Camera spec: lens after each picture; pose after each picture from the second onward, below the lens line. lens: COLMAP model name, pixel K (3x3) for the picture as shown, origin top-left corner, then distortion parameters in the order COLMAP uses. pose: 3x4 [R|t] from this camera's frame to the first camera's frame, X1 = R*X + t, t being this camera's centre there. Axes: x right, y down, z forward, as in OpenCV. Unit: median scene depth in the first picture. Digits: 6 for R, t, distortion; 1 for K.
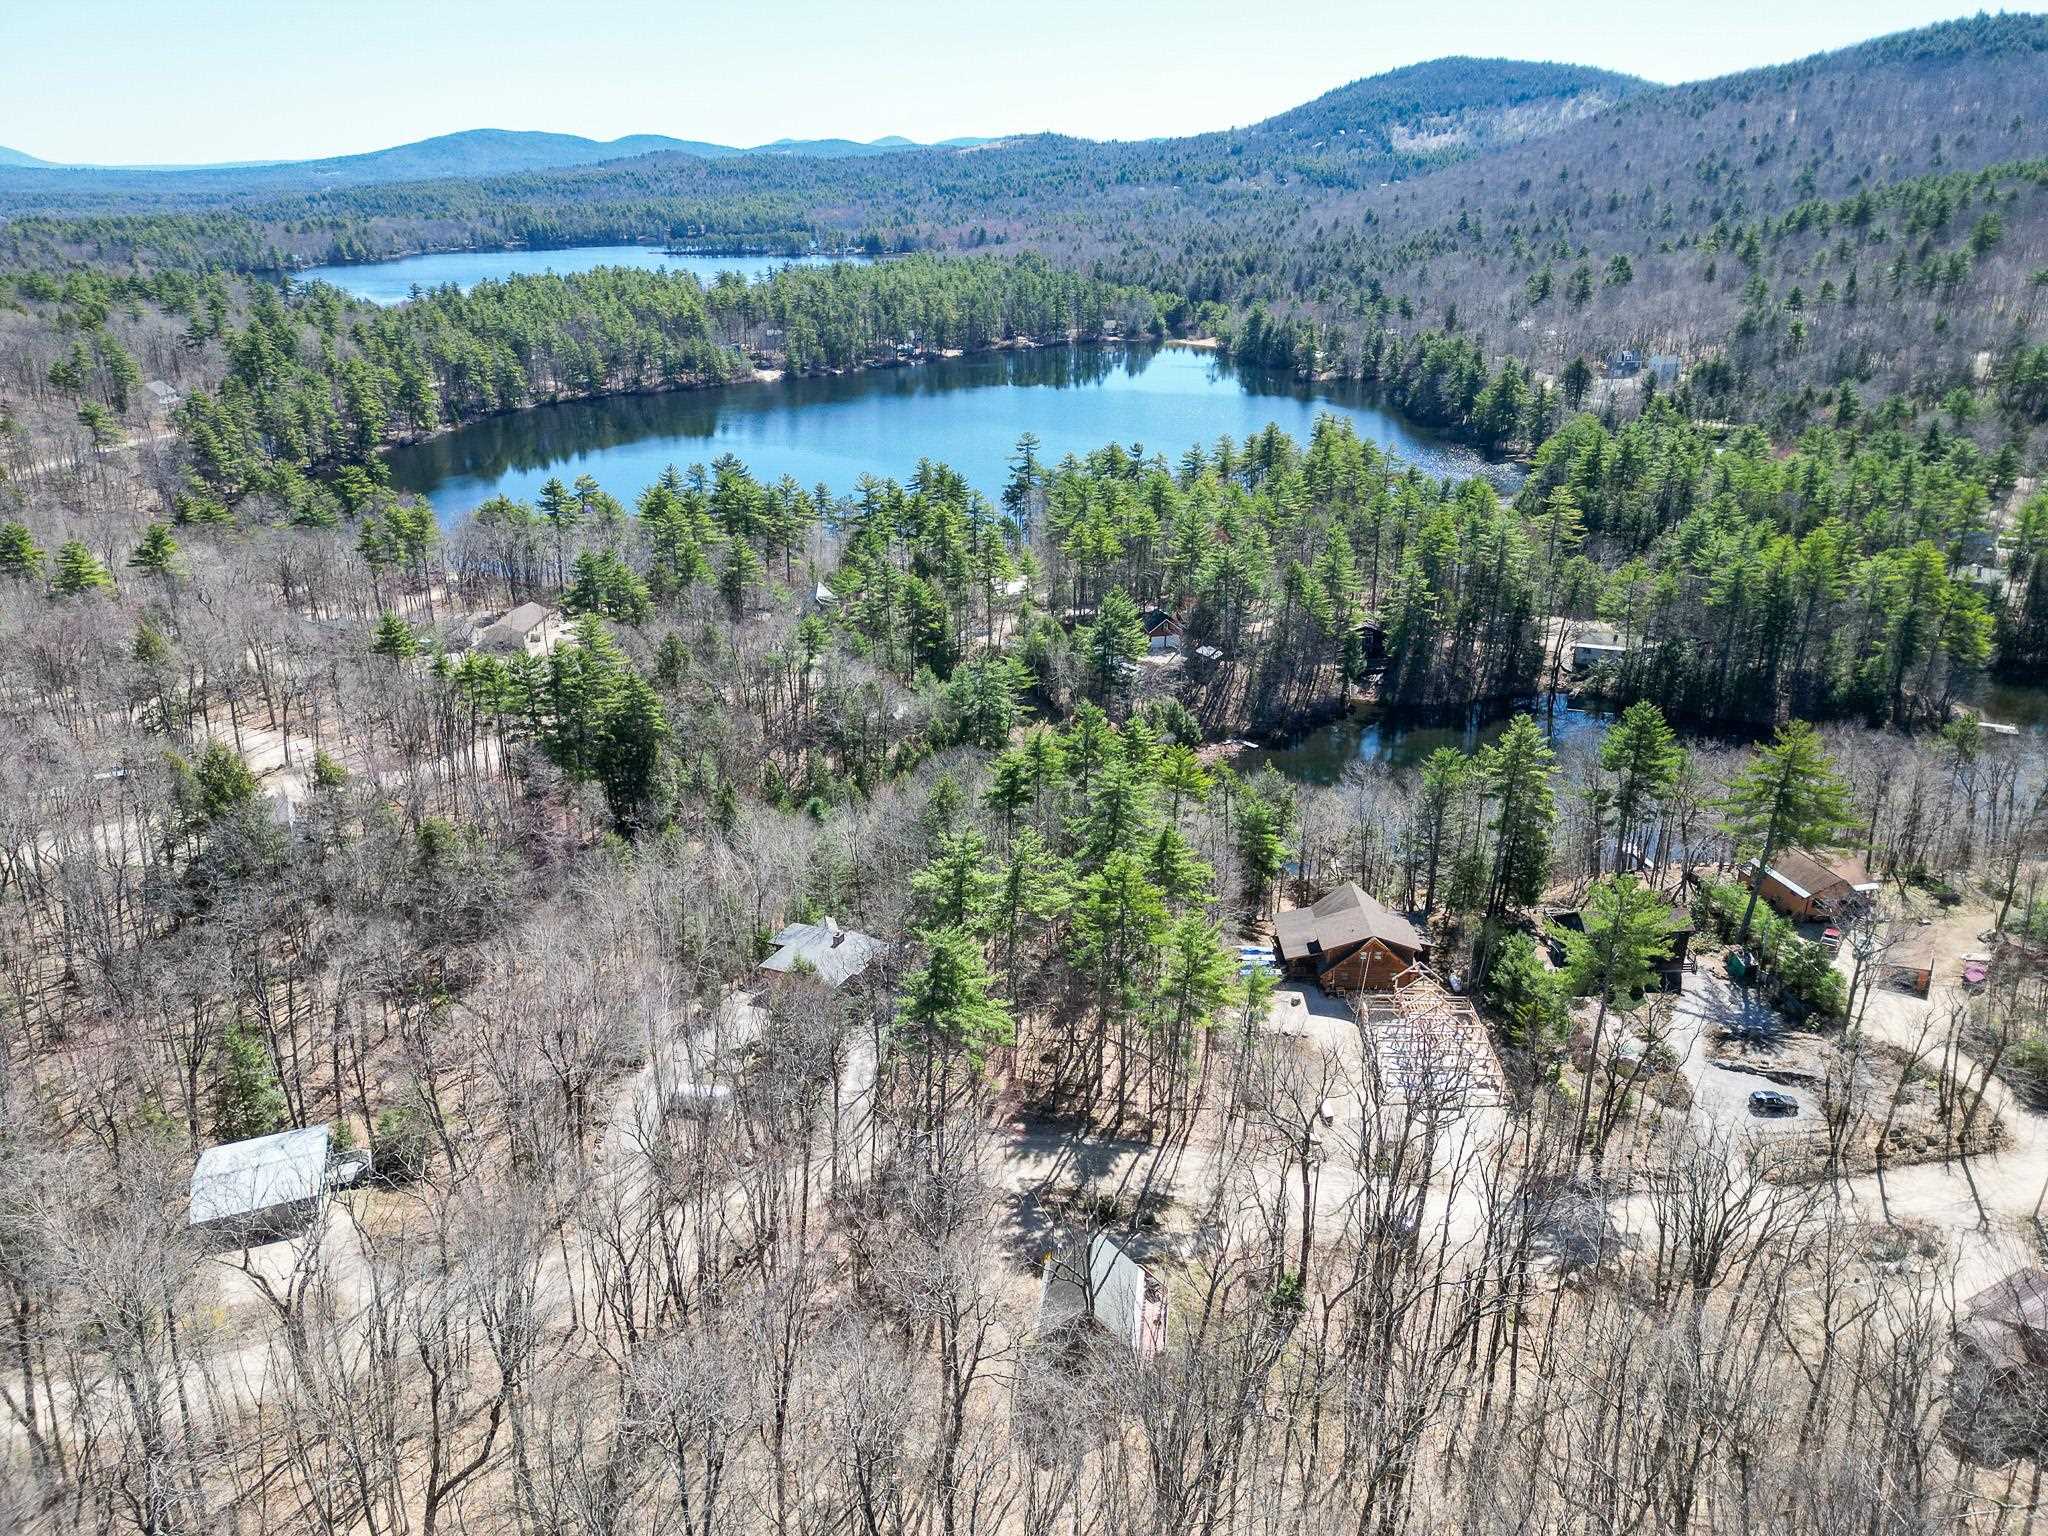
lens RADIAL K [[1405.9, 0, 1018.9], [0, 1405.9, 883.0], [0, 0, 1]] dist [0.062338, -0.042054]
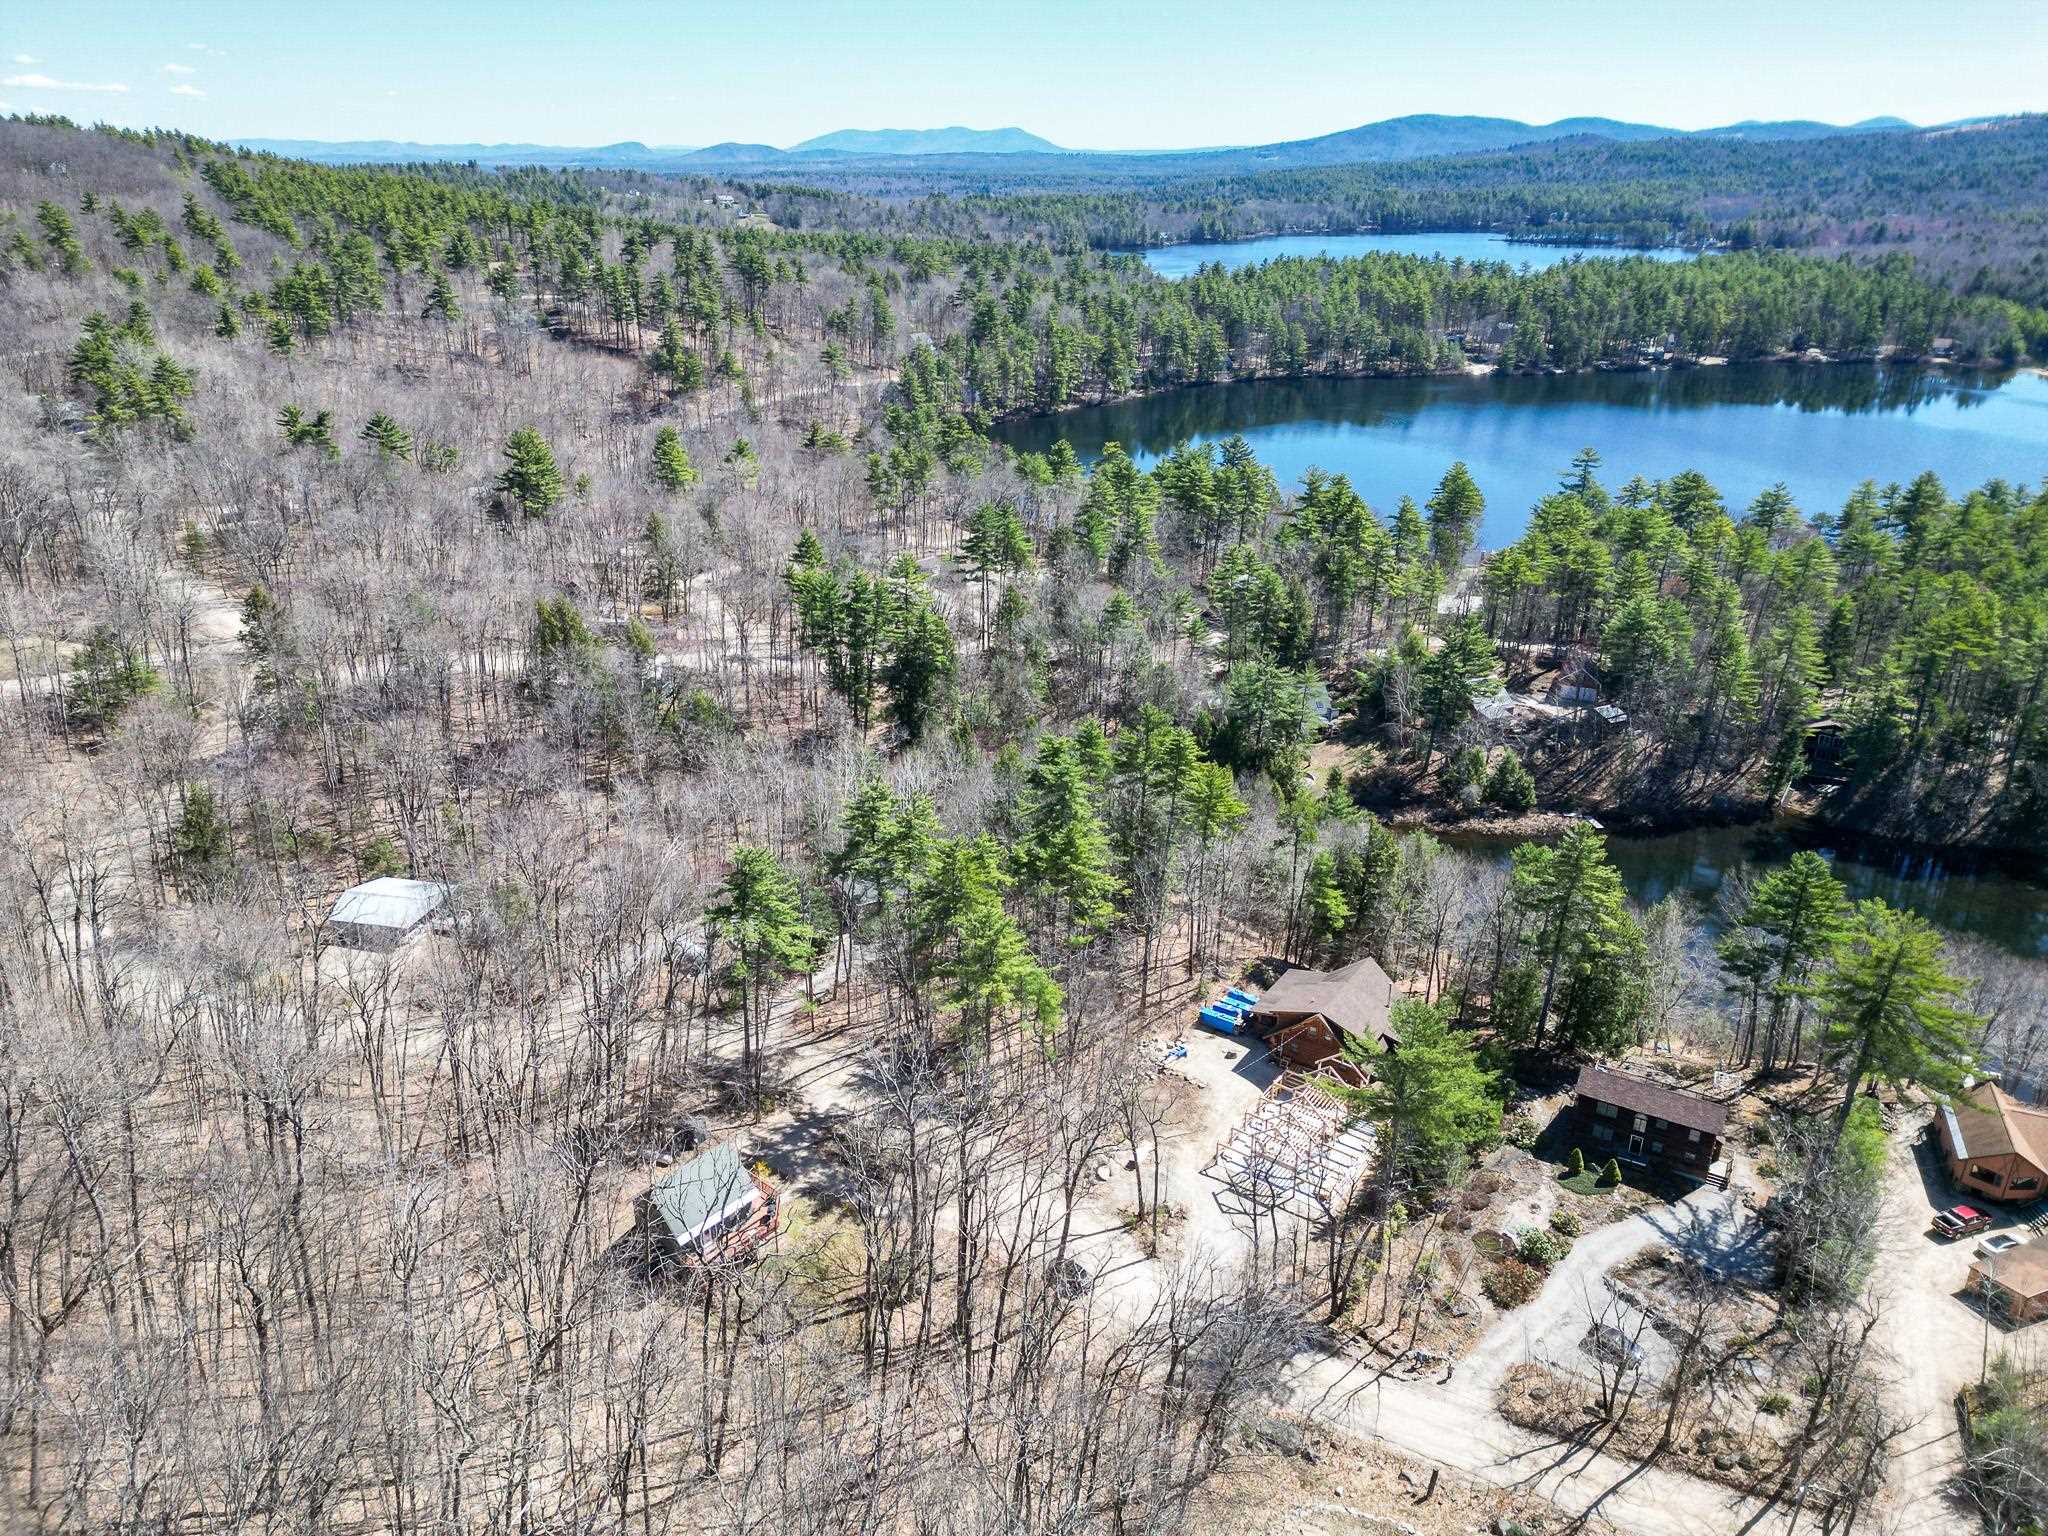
lens RADIAL K [[1405.9, 0, 1018.9], [0, 1405.9, 883.0], [0, 0, 1]] dist [0.062338, -0.042054]
pose [[0.828926, 0.267454, -0.491274, 0.132635], [-0.263230, 0.961470, 0.079286, -0.016436], [0.493551, 0.063595, 0.867389, 0.028049]]
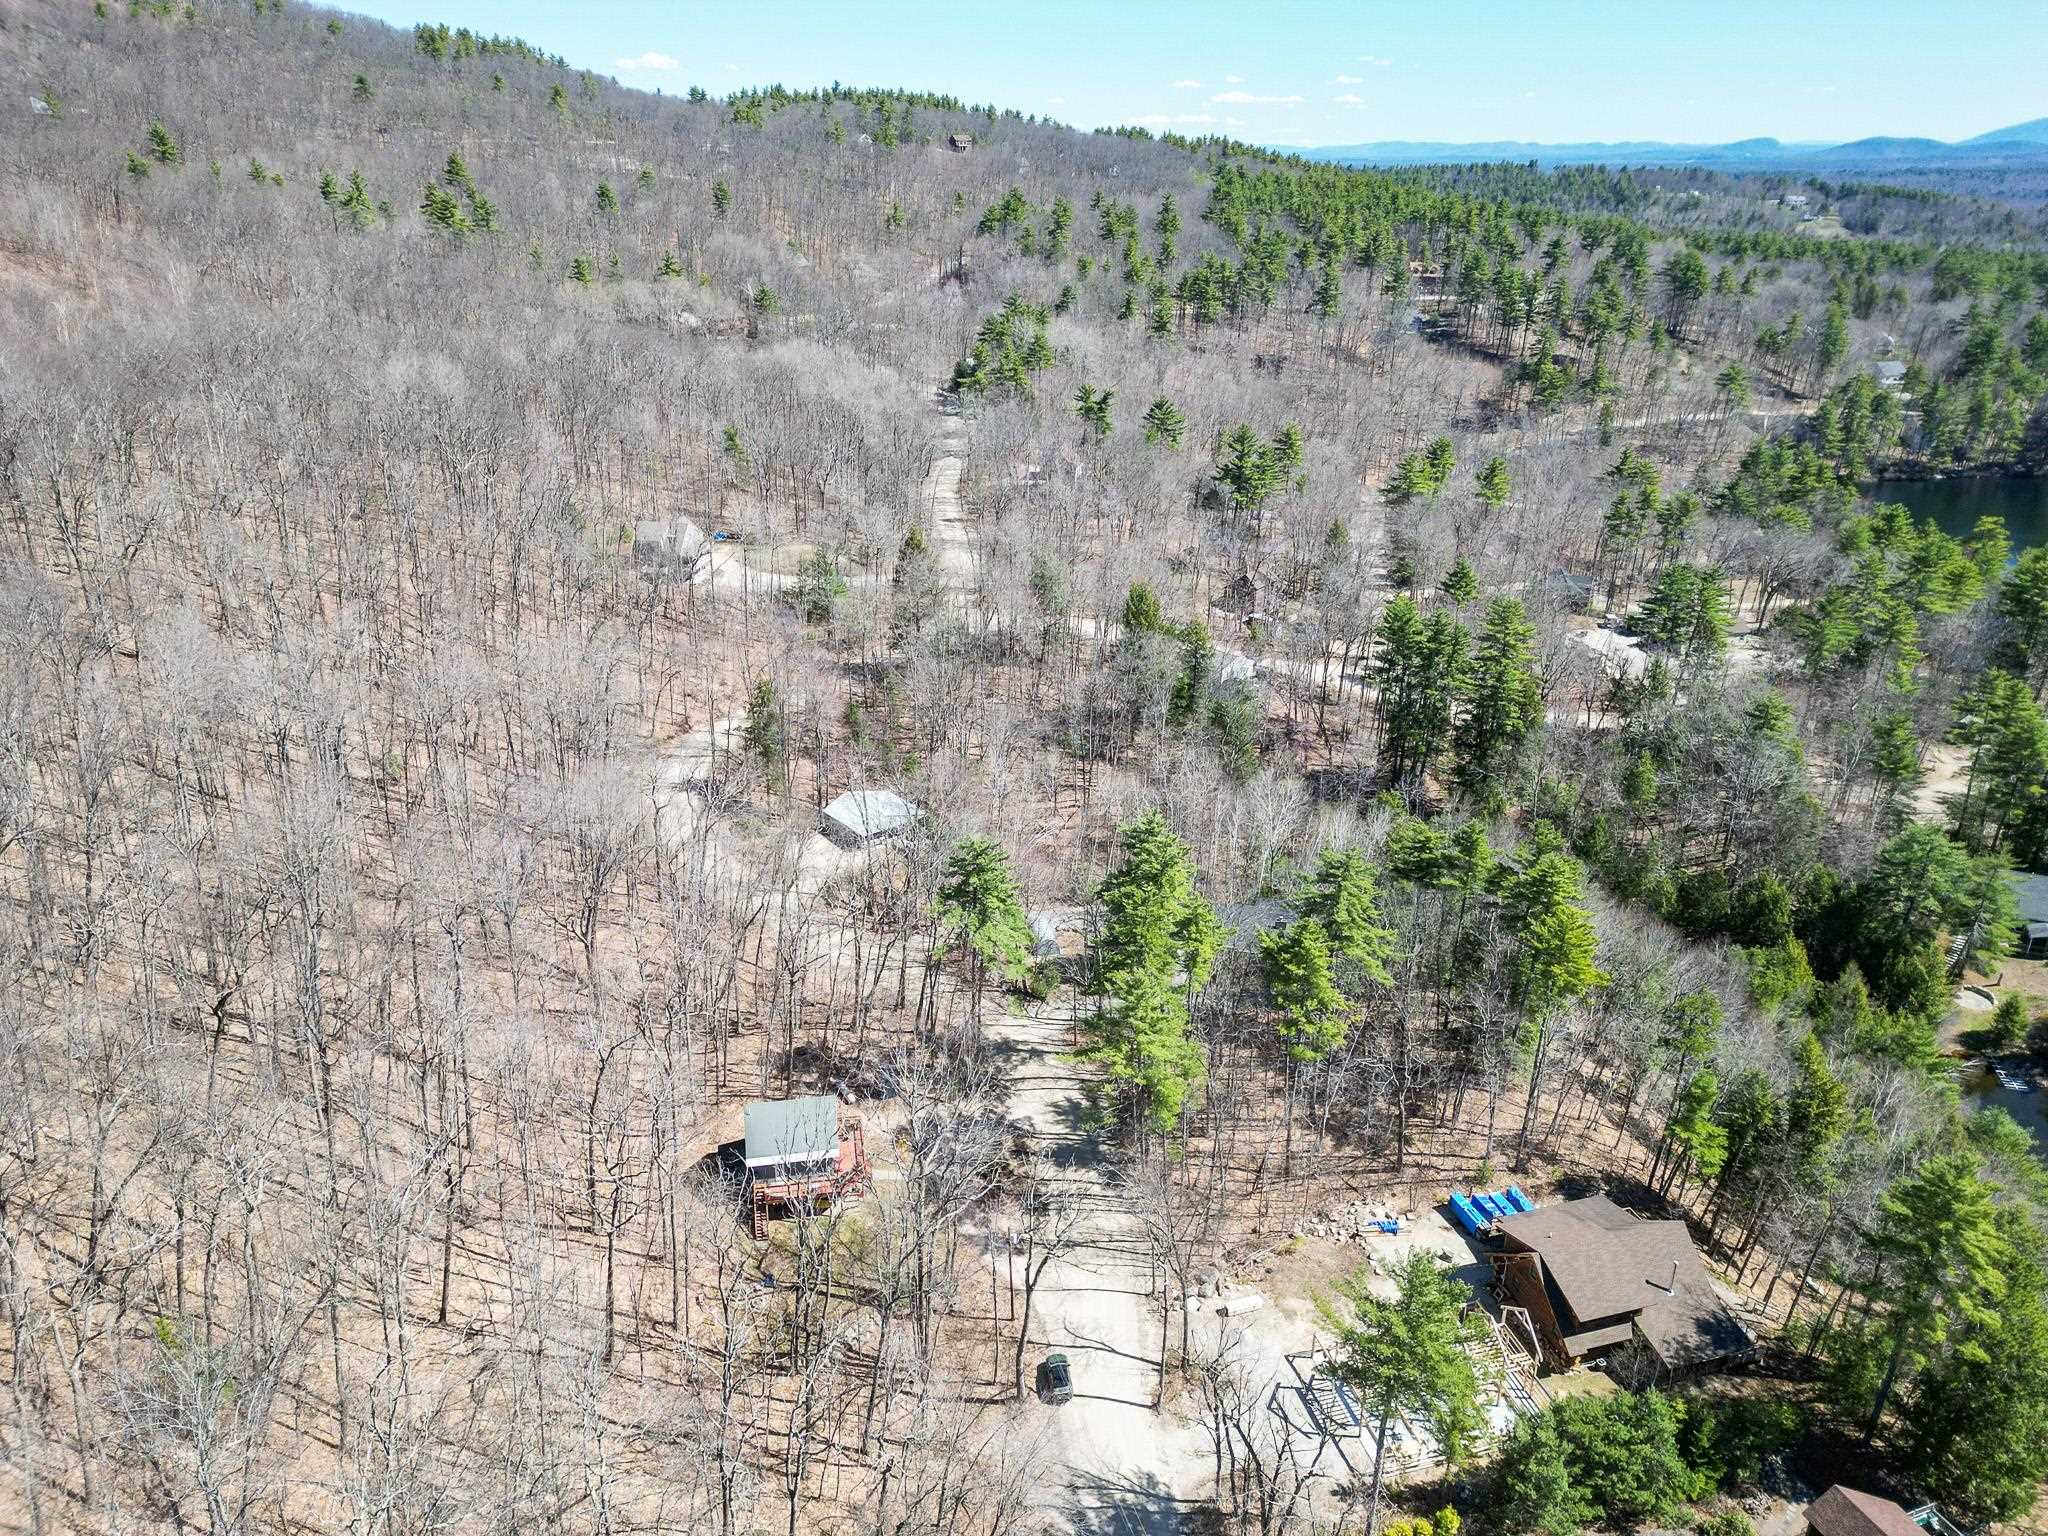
lens RADIAL K [[1410.1, 0, 986.1], [0, 1410.1, 874.8], [0, 0, 1]] dist [0.054914, -0.039003]
pose [[0.272464, 0.447711, -0.851656, 0.180012], [-0.438921, 0.845514, 0.304062, -0.055915], [0.856219, 0.290964, 0.426883, 0.103091]]
